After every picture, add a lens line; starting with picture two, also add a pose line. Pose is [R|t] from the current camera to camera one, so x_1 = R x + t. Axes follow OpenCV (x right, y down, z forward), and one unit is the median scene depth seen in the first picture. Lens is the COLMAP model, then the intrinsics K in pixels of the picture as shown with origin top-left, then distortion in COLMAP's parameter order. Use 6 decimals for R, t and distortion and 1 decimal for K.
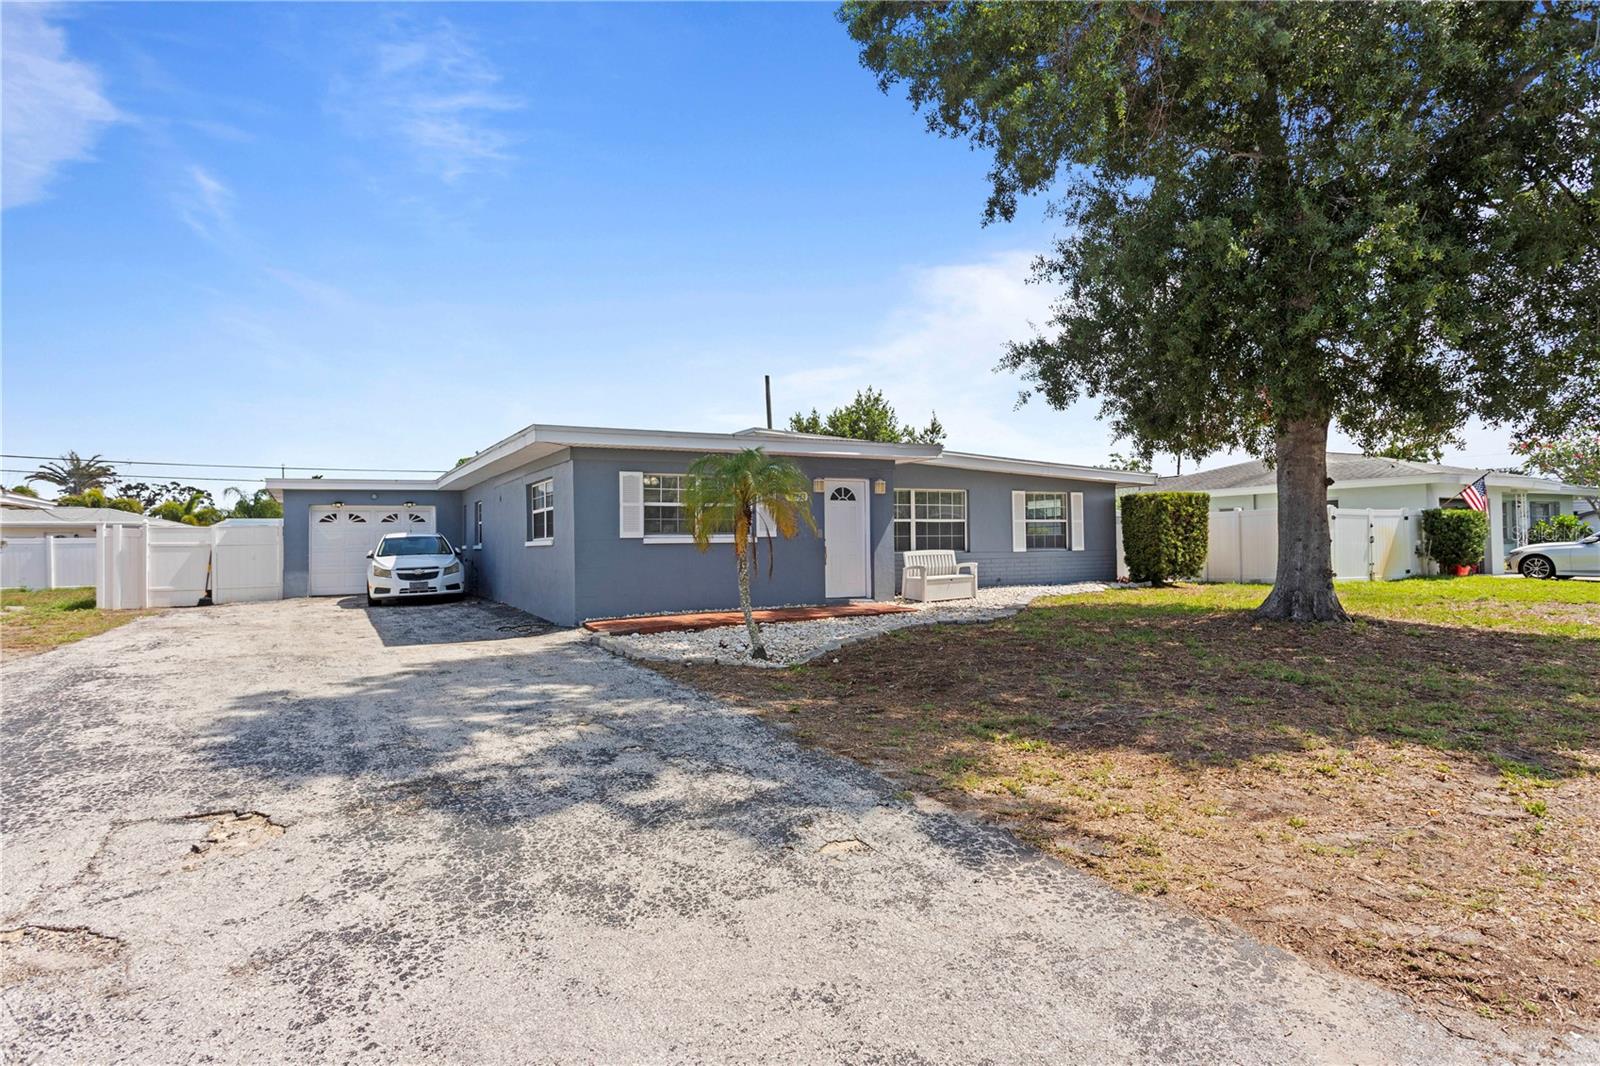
lens RADIAL K [[872.1, 0, 791.2], [0, 872.1, 527.8], [0, 0, 1]] dist [0.000521, 0.001762]
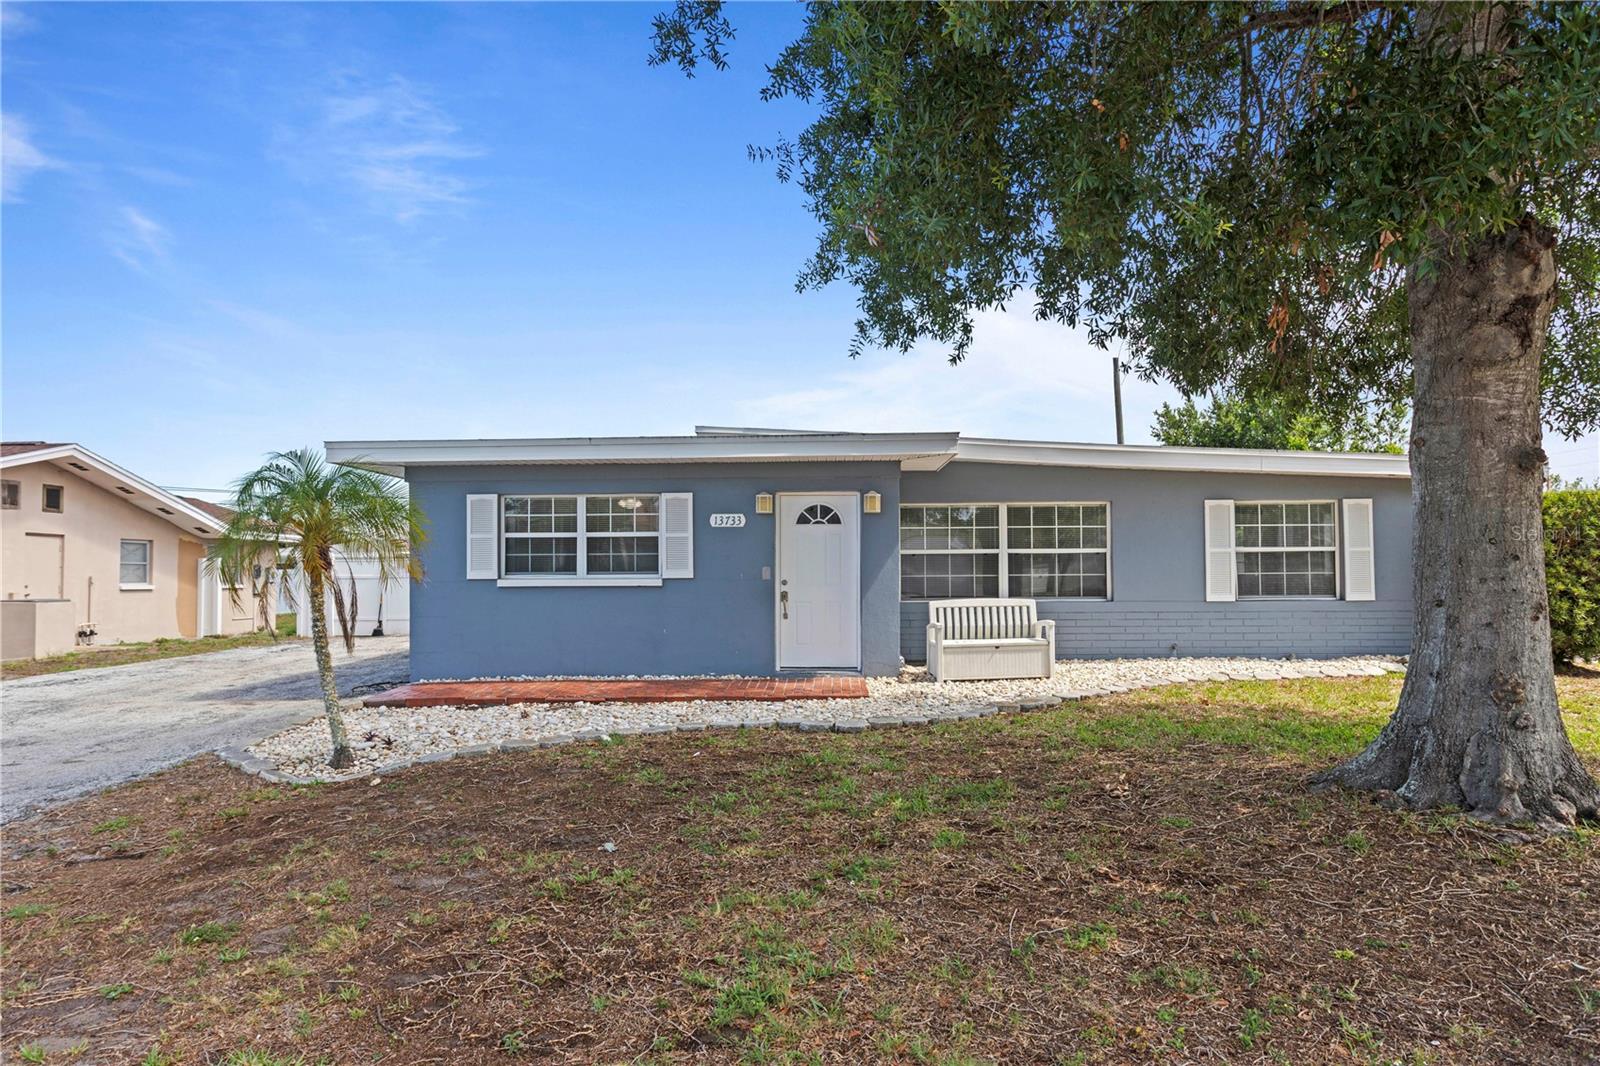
lens RADIAL K [[951.7, 0, 798.0], [0, 951.7, 548.8], [0, 0, 1]] dist [0.003009, 0.002466]
pose [[0.865999, -0.006522, -0.500002, 0.474566], [0.004719, 0.999977, -0.004870, -0.009690], [0.500023, 0.001857, 0.866010, 0.398194]]
